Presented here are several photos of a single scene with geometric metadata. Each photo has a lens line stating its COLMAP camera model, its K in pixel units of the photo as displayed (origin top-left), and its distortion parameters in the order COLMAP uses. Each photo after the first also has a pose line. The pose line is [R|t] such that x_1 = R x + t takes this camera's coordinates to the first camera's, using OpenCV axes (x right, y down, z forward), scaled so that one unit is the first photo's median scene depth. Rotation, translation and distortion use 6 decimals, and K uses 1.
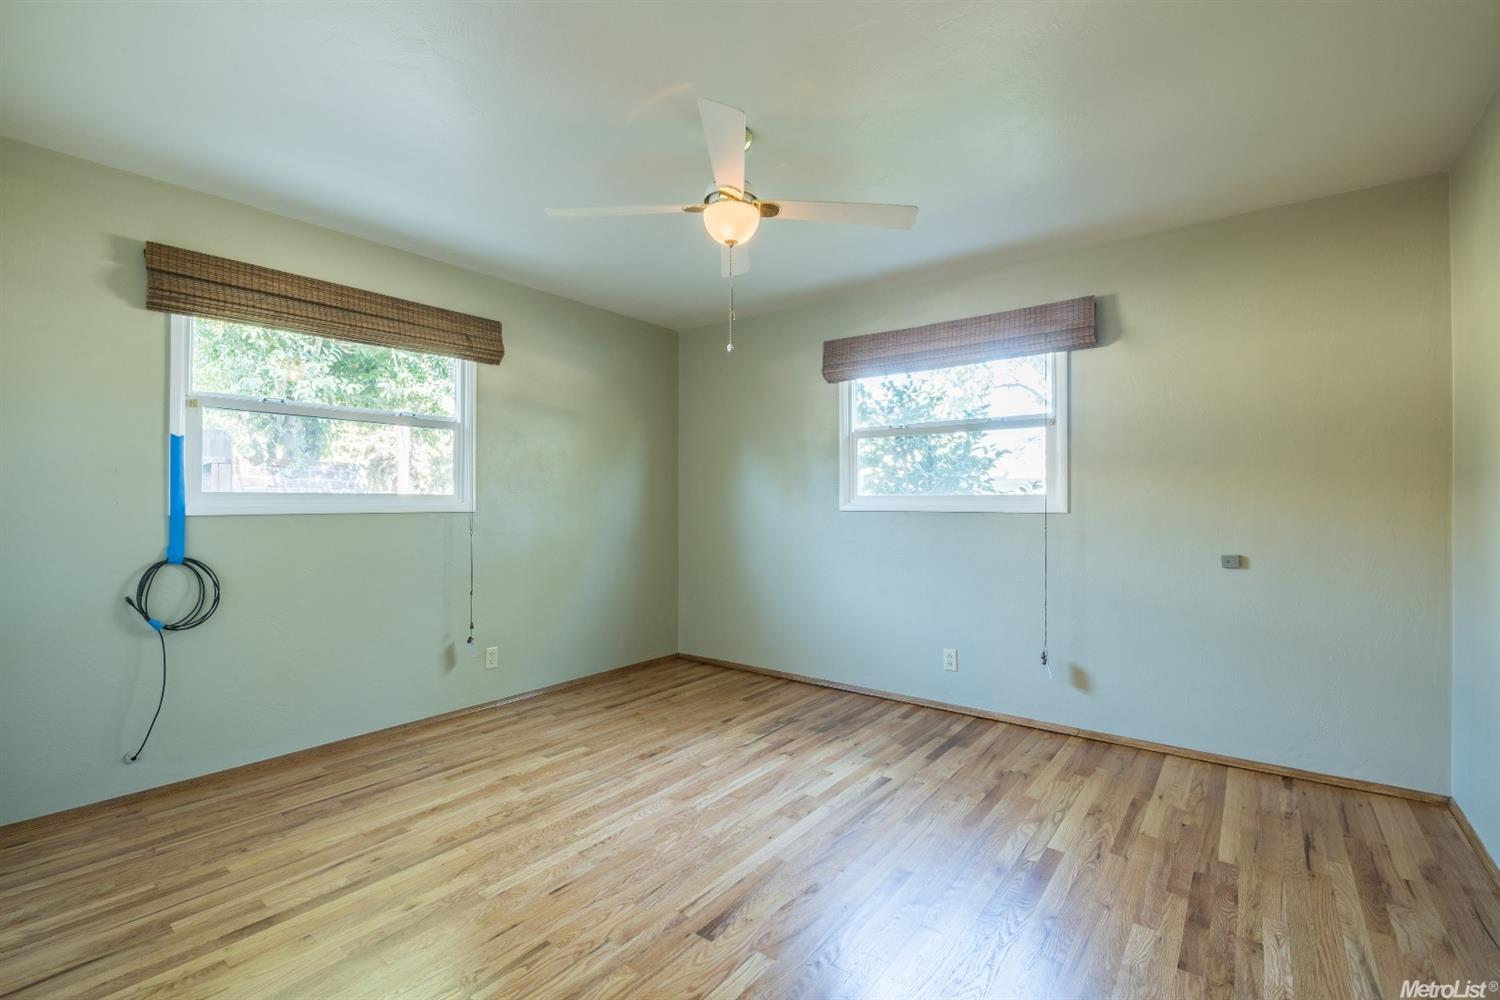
lens RADIAL K [[644.8, 0, 752.7], [0, 644.8, 503.4], [0, 0, 1]] dist [0.004076, -0.010187]
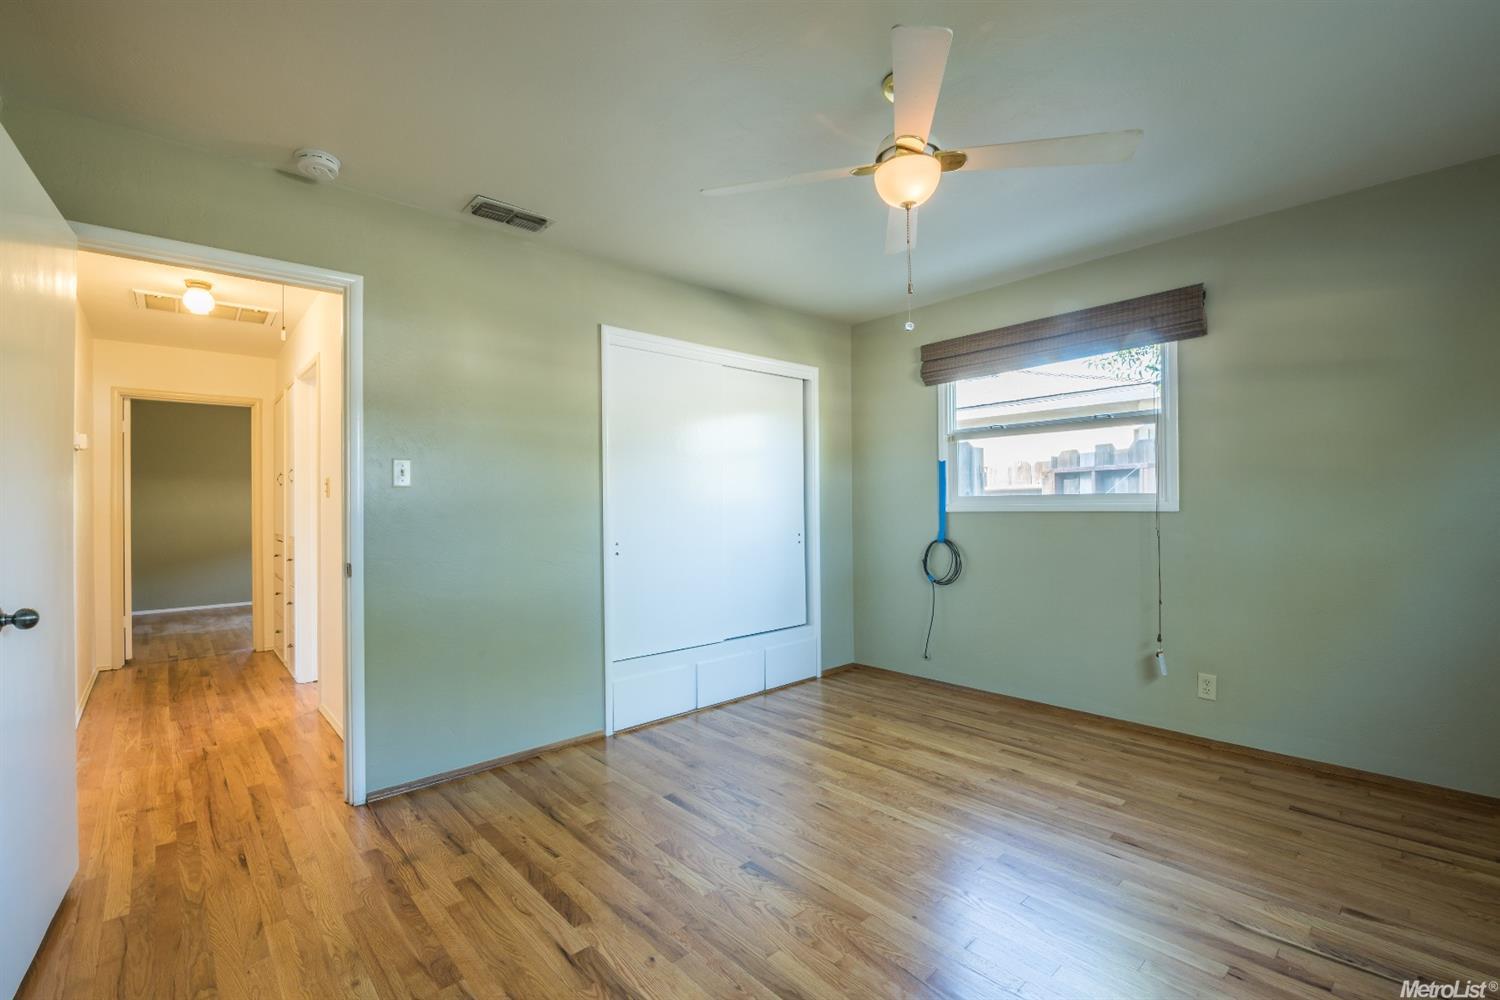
lens RADIAL K [[644.8, 0, 752.7], [0, 644.8, 503.4], [0, 0, 1]] dist [0.004076, -0.010187]
pose [[-0.161242, -0.000130, -0.986915, 0.705383], [0.010814, 0.999940, -0.001898, -0.003857], [0.986856, -0.010979, -0.161231, 0.762505]]
